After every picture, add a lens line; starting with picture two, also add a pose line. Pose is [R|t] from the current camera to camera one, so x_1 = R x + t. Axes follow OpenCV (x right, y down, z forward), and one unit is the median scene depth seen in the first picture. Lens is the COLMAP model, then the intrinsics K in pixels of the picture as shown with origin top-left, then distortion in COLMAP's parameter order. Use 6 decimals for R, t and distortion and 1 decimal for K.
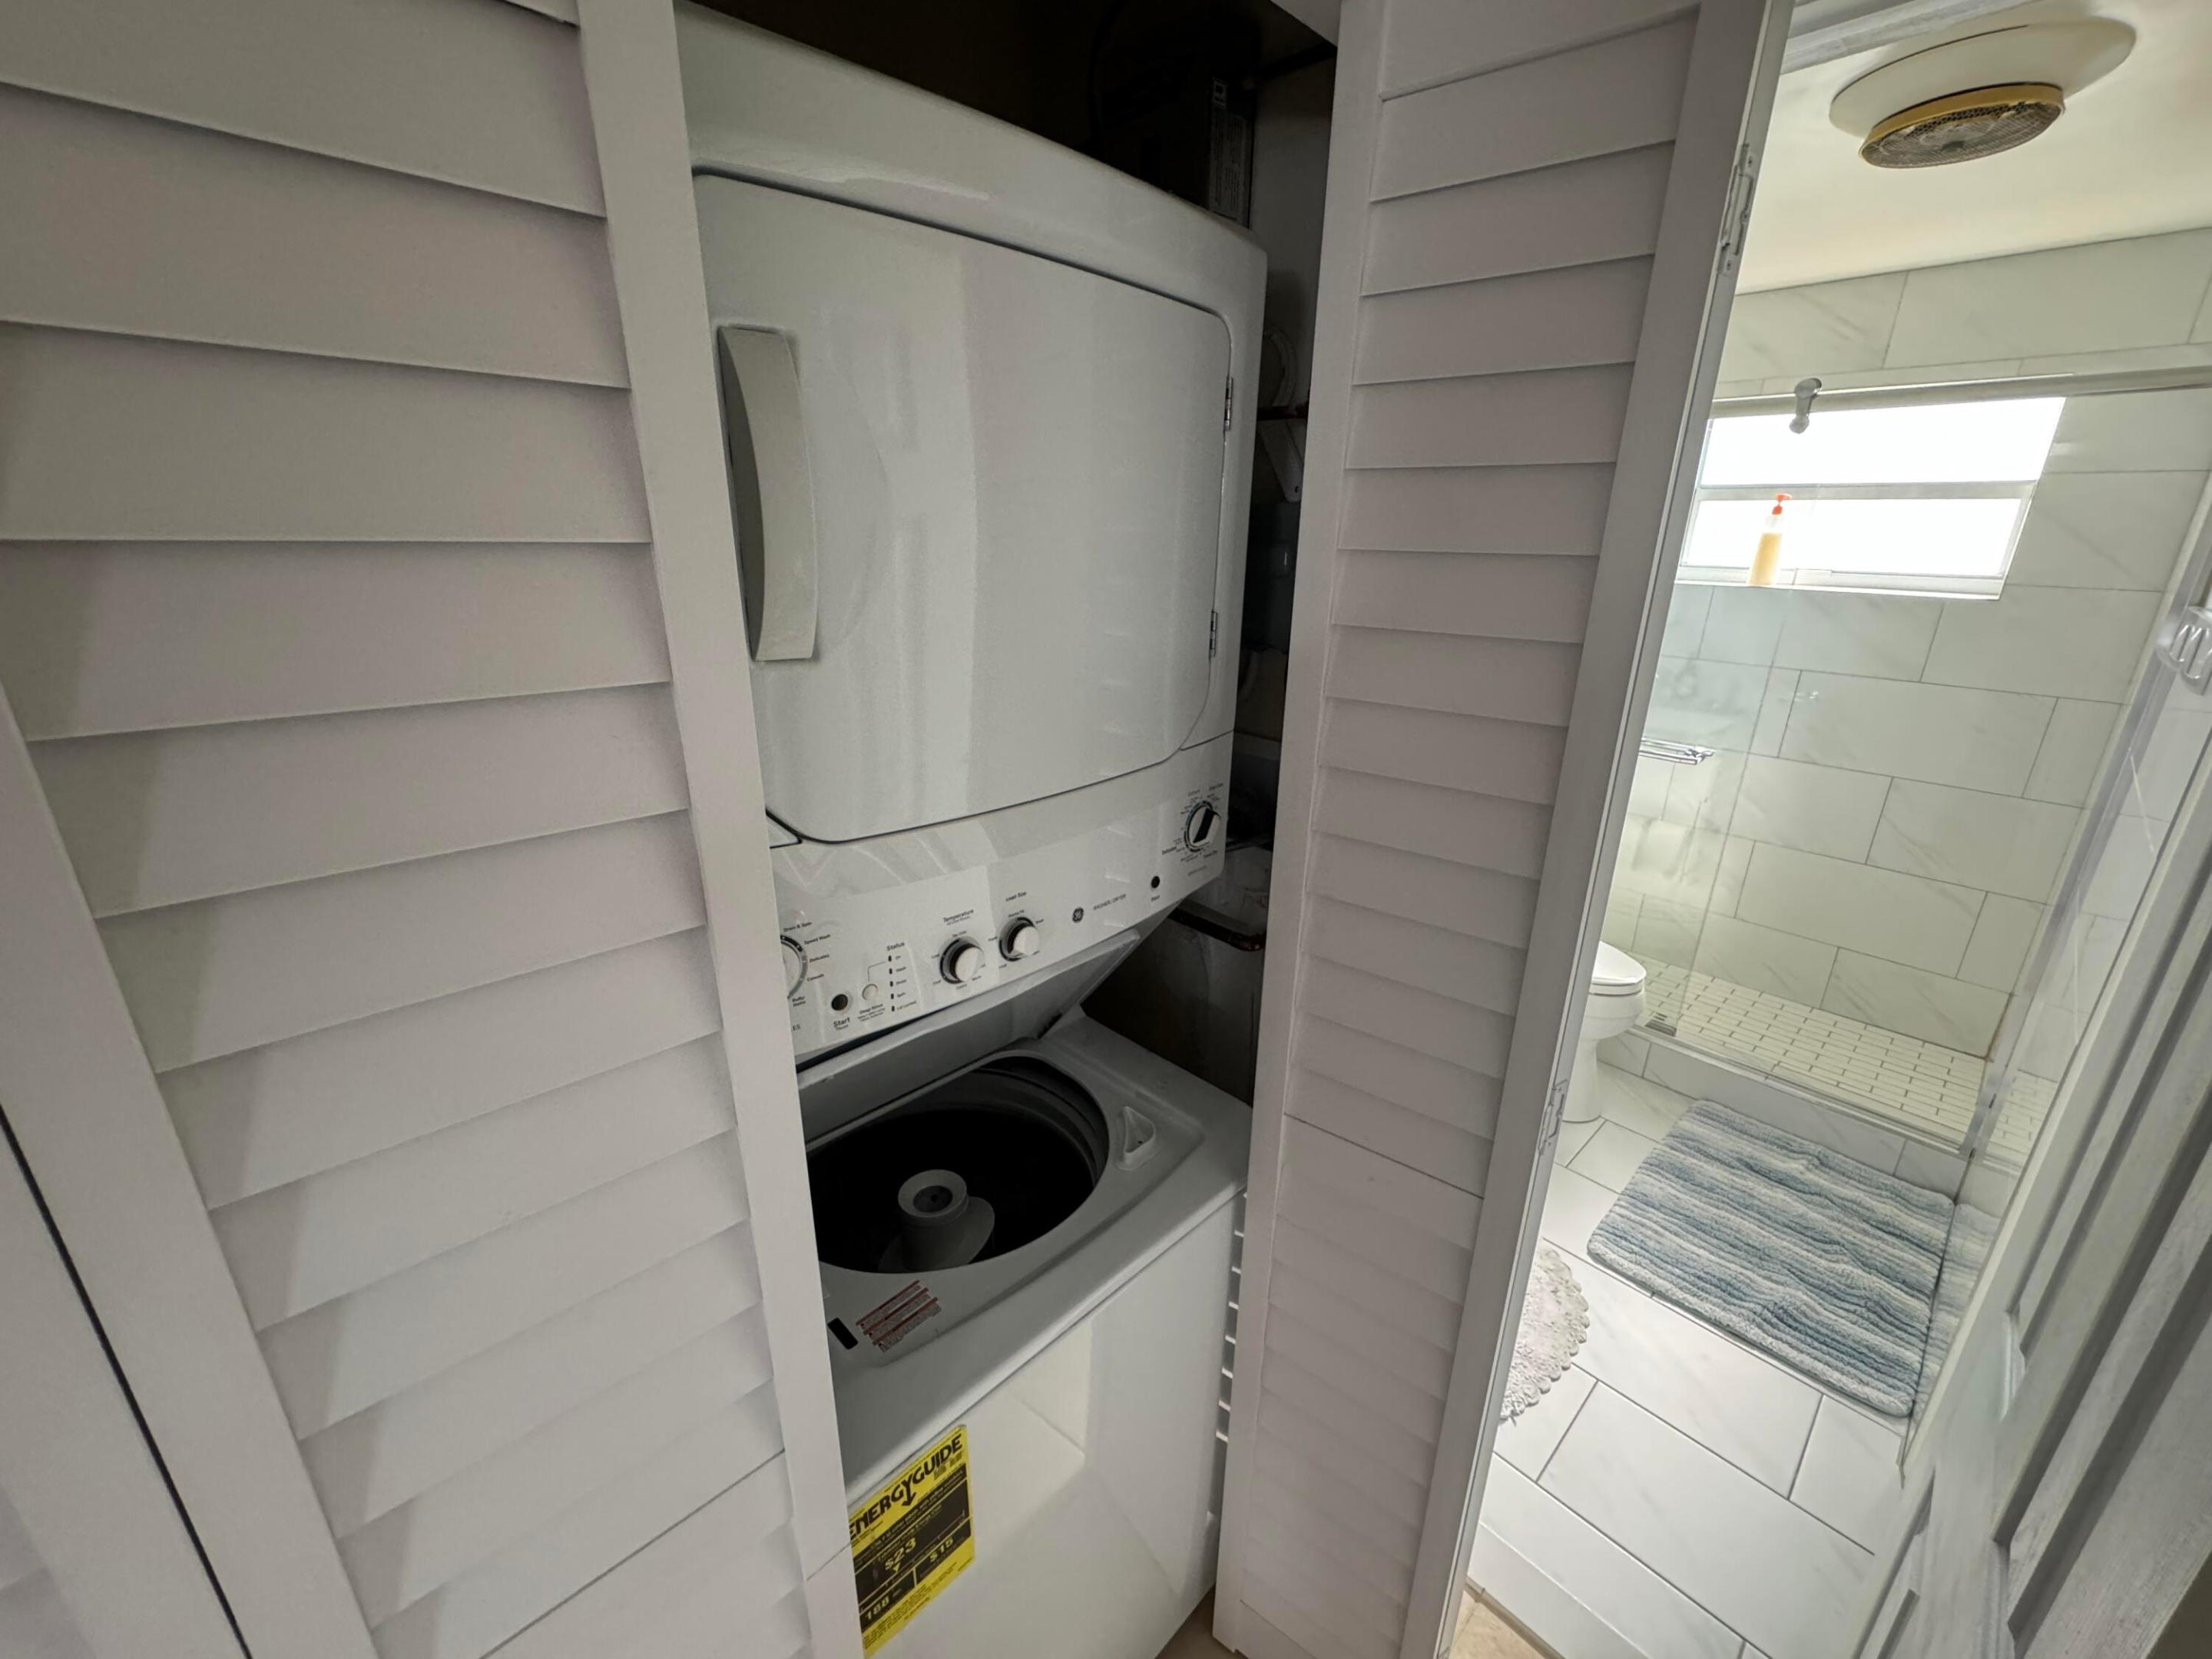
lens RADIAL K [[904.2, 0, 1075.7], [0, 904.2, 847.2], [0, 0, 1]] dist [-0.002556, -0.000434]
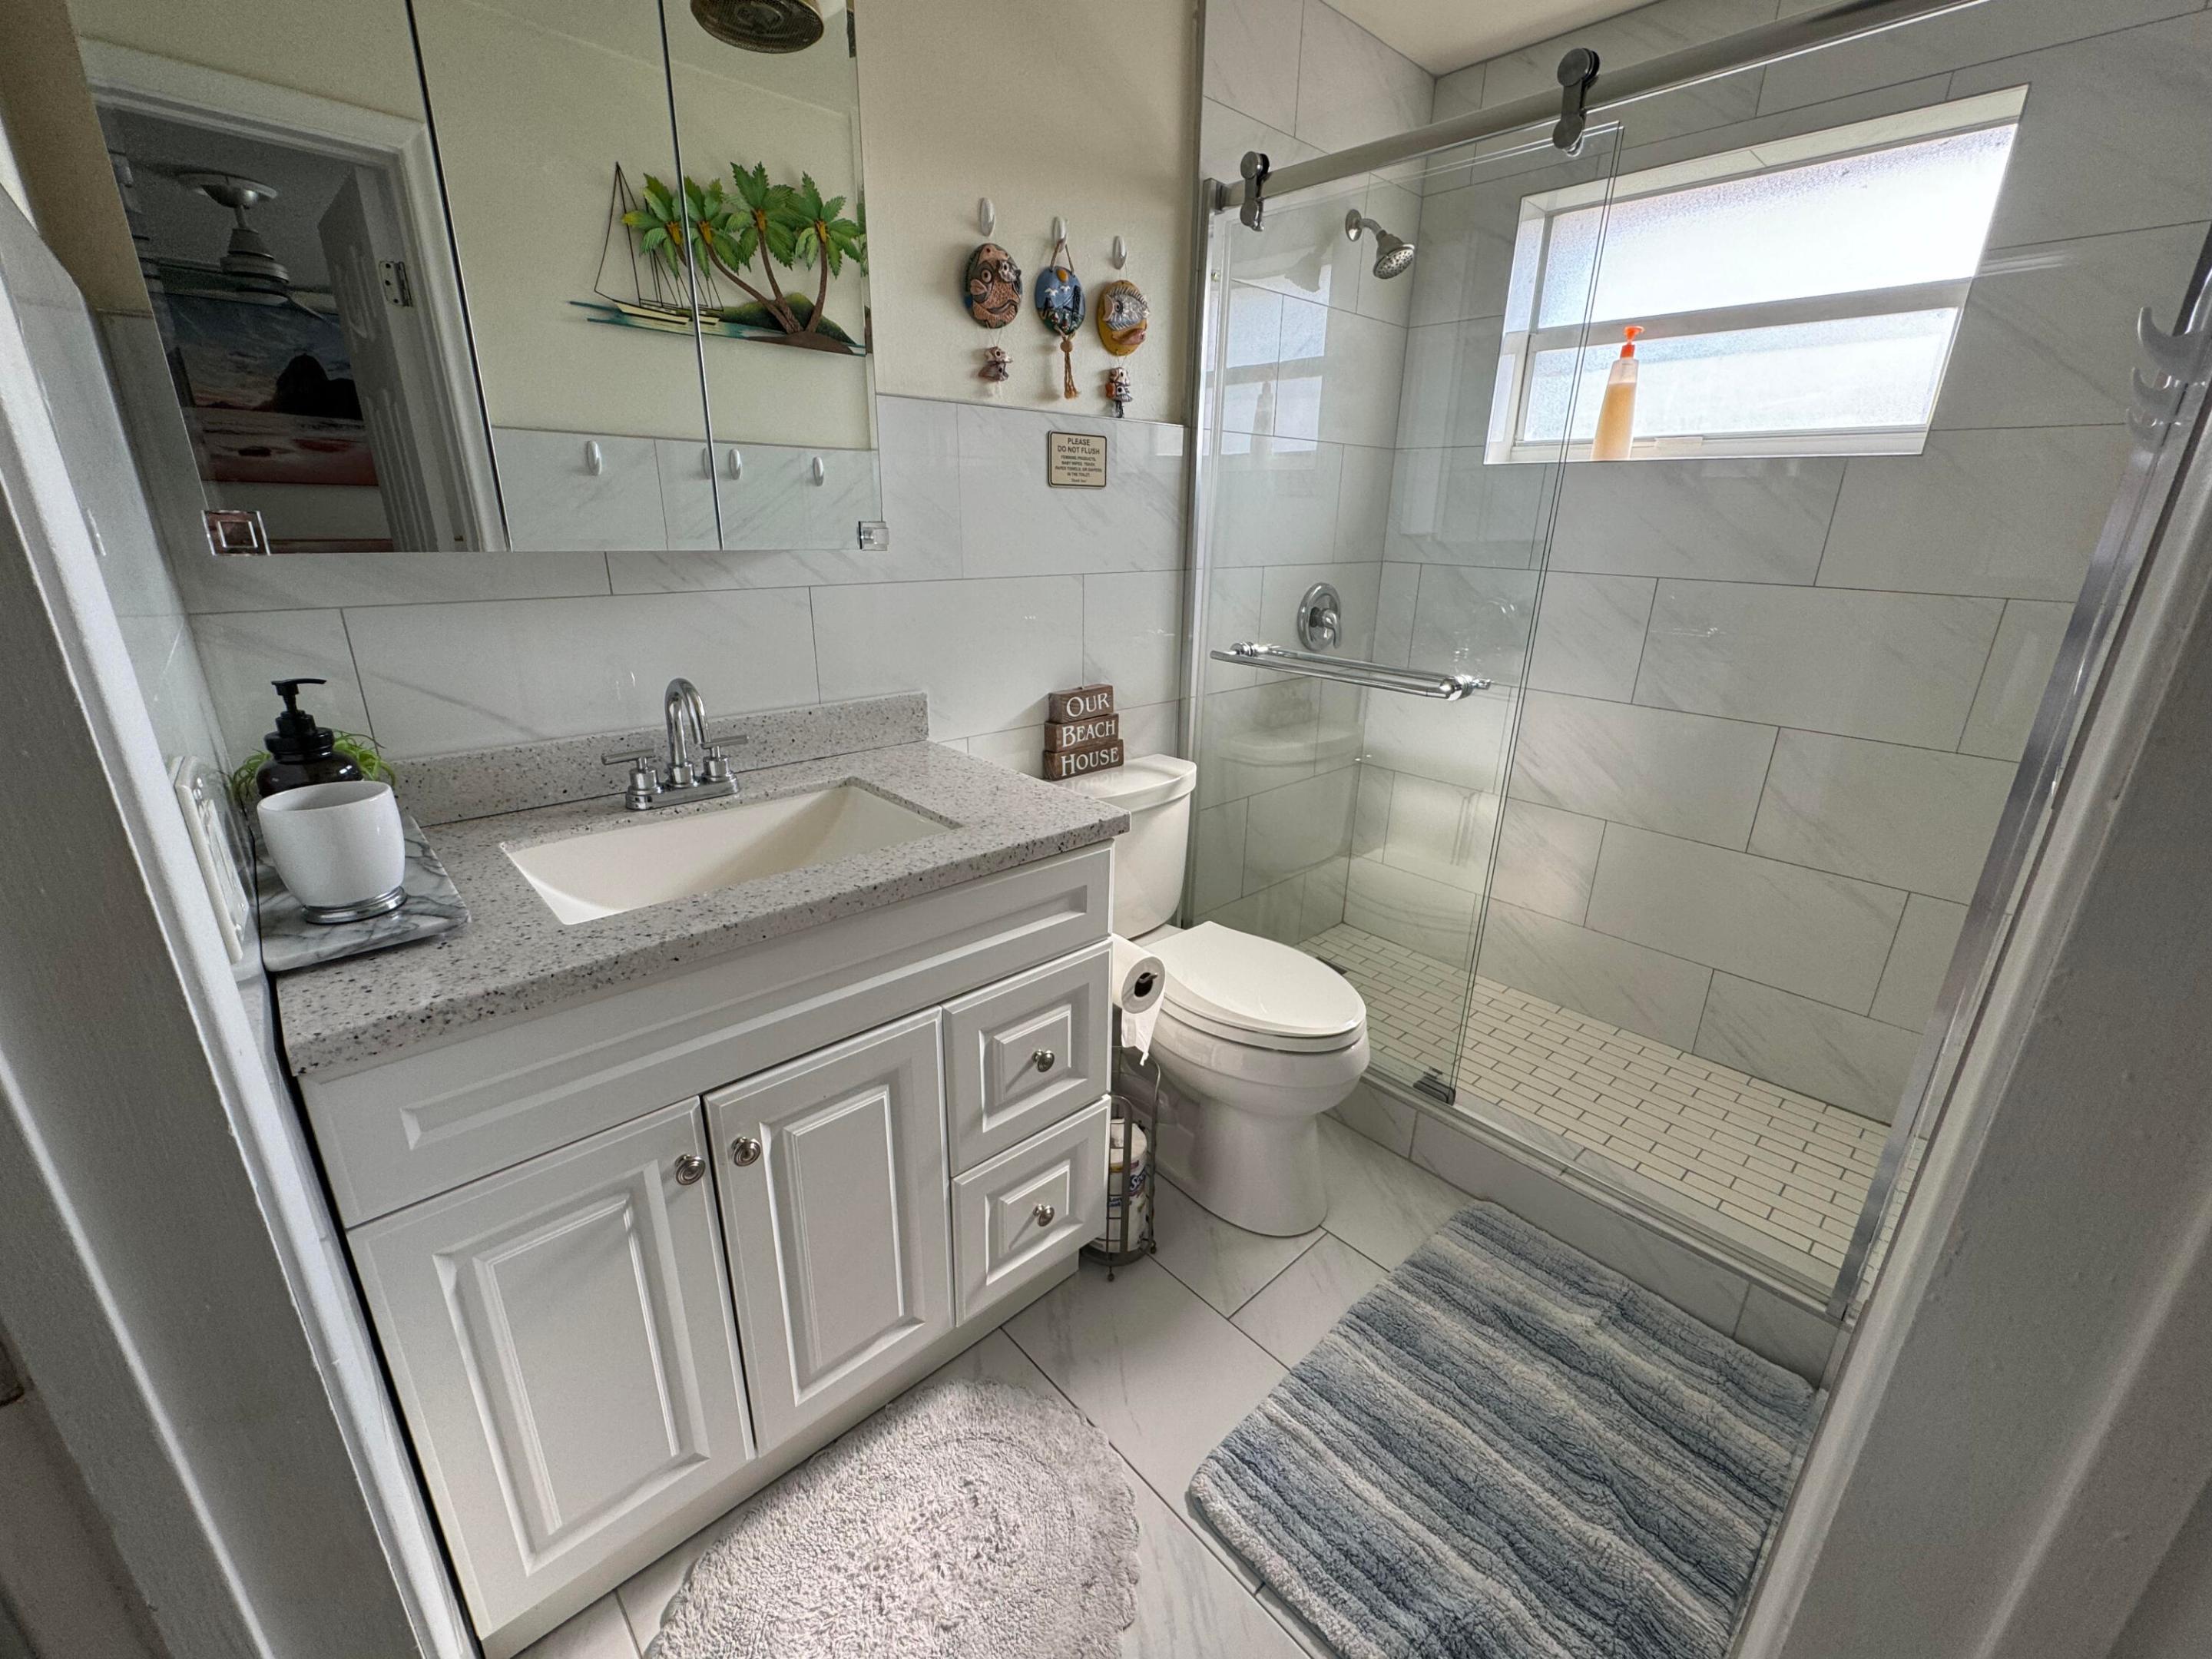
lens RADIAL K [[904.2, 0, 1070.3], [0, 904.2, 848.1], [0, 0, 1]] dist [-0.002556, -0.000434]
pose [[0.999896, 0.000278, -0.014450, 0.439212], [-0.000056, 0.999881, 0.015412, 0.002963], [0.014453, -0.015410, 0.999777, 0.349196]]
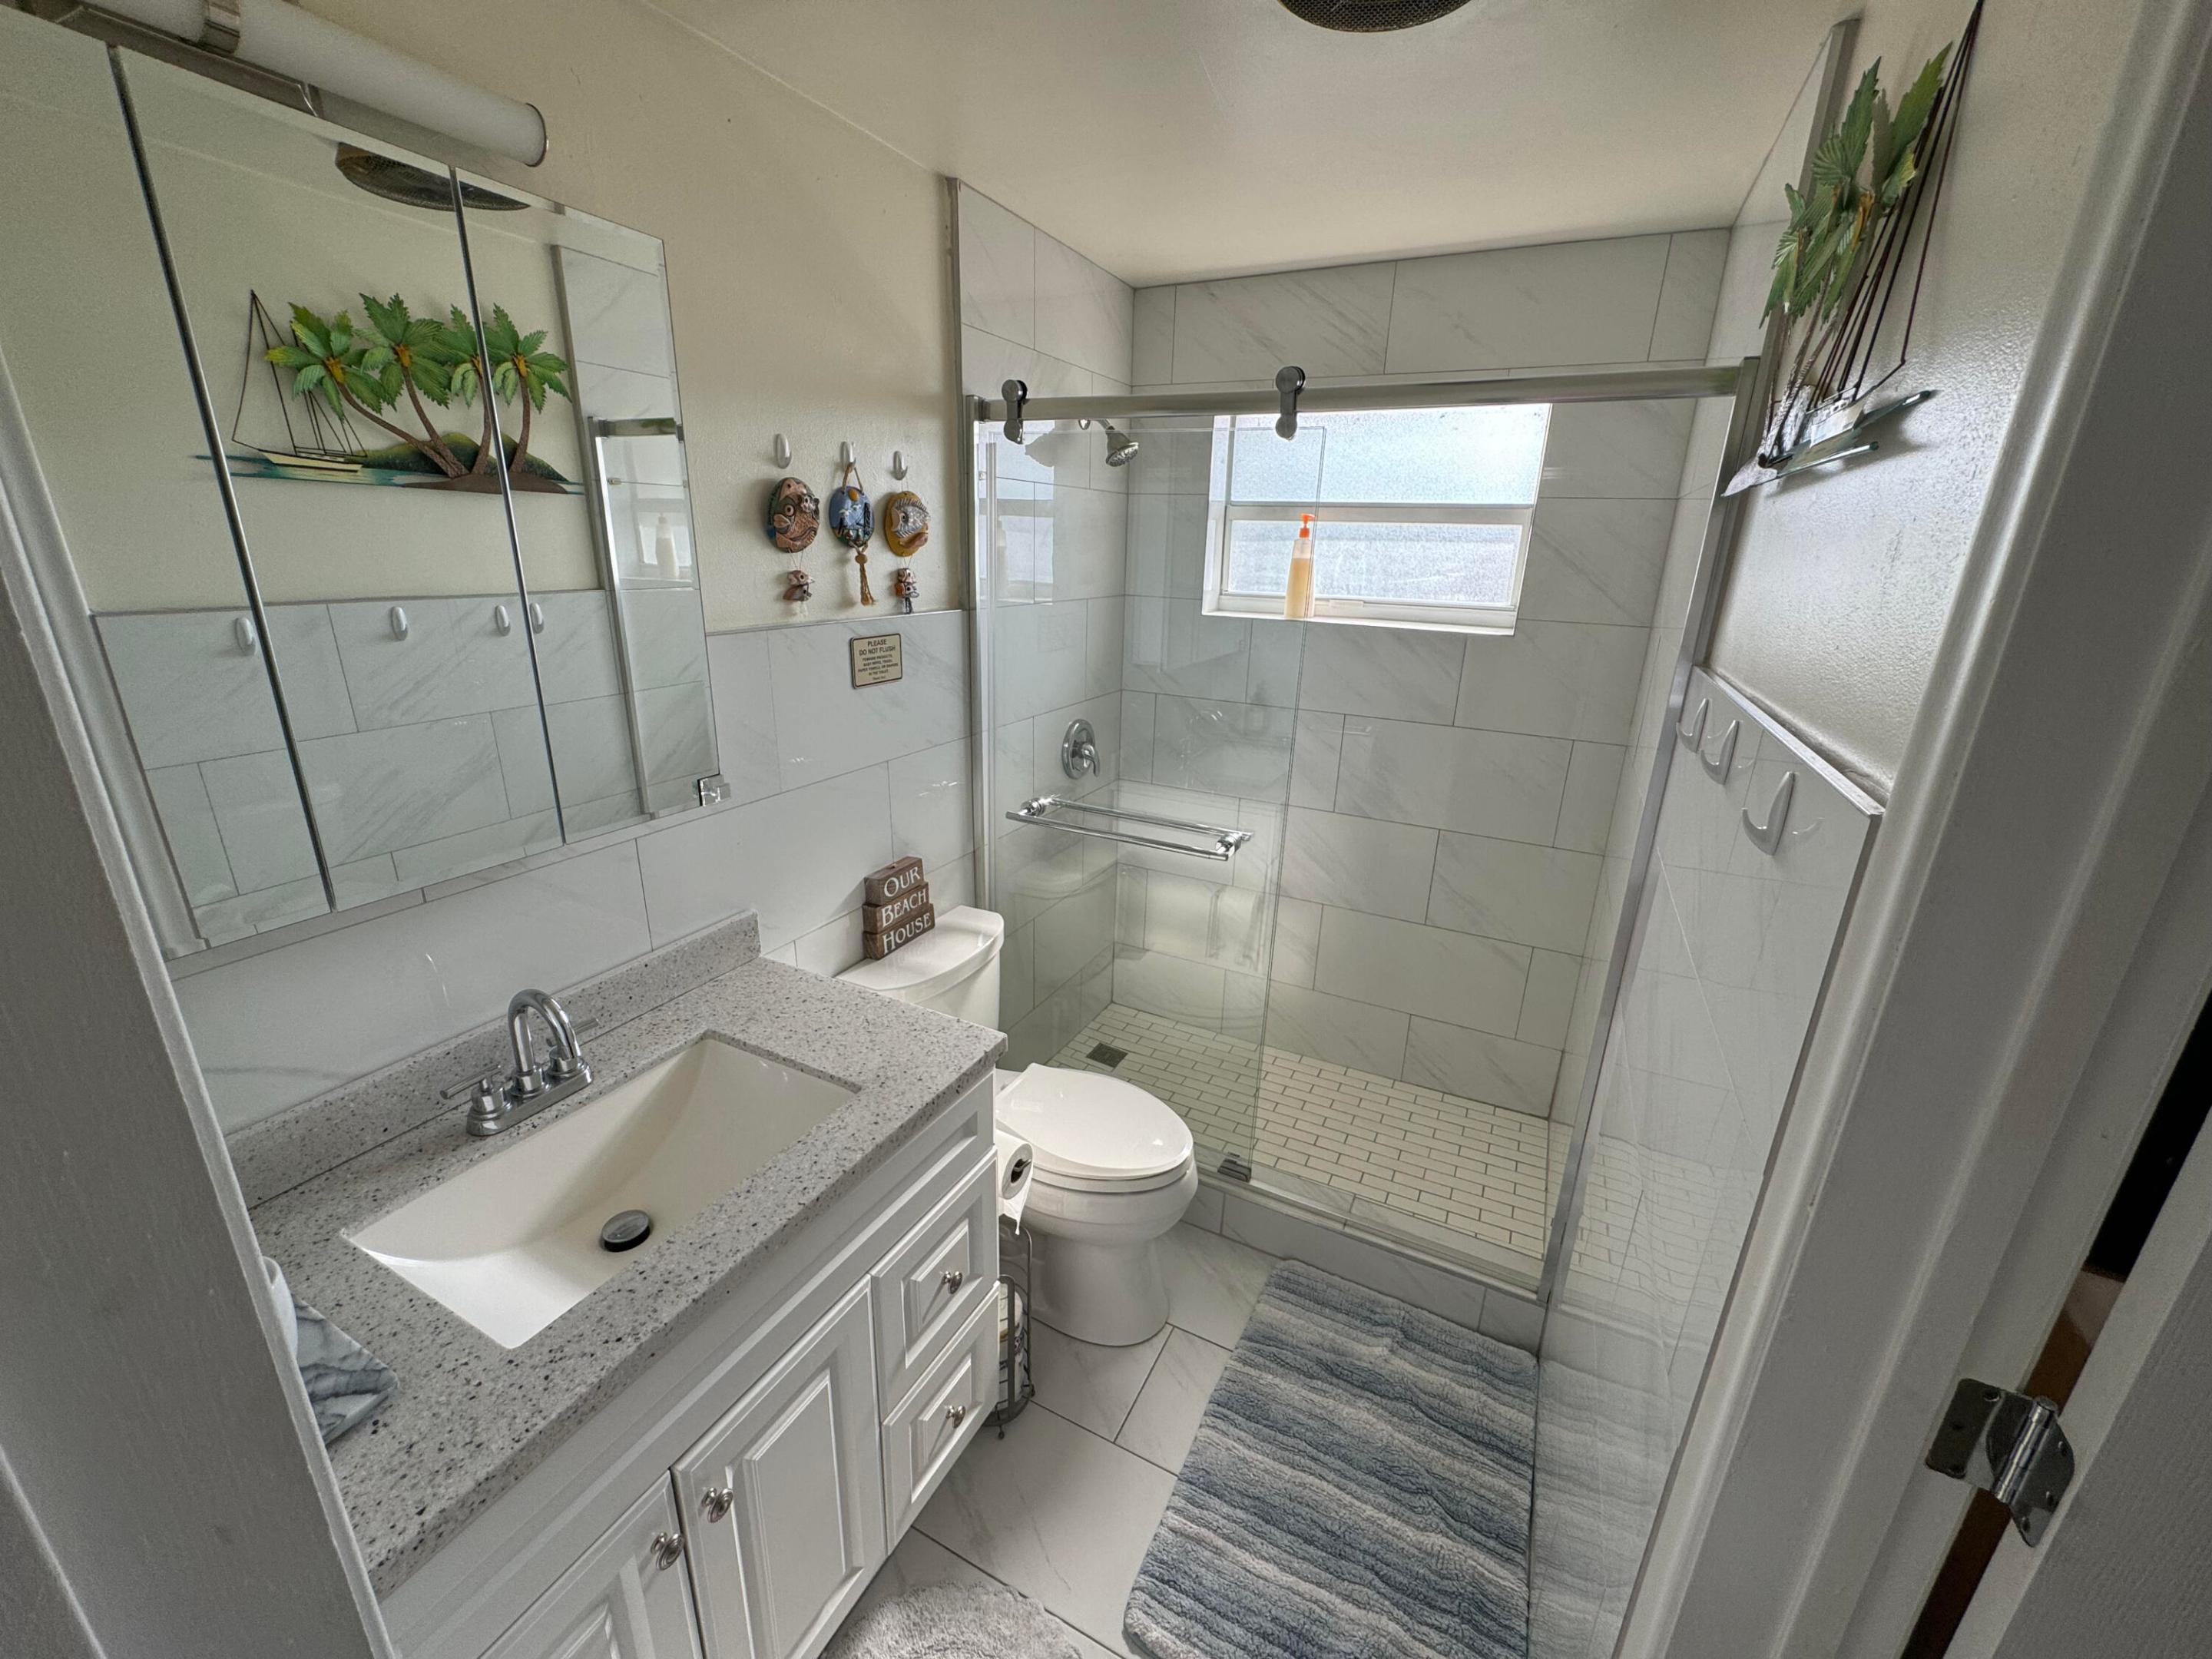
lens RADIAL K [[904.2, 0, 1093.1], [0, 904.2, 856.3], [0, 0, 1]] dist [-0.002556, -0.000434]
pose [[0.937572, -0.107163, 0.330871, 0.338148], [0.105249, 0.994162, 0.023753, -0.133509], [-0.331484, 0.012553, 0.943377, 0.317360]]
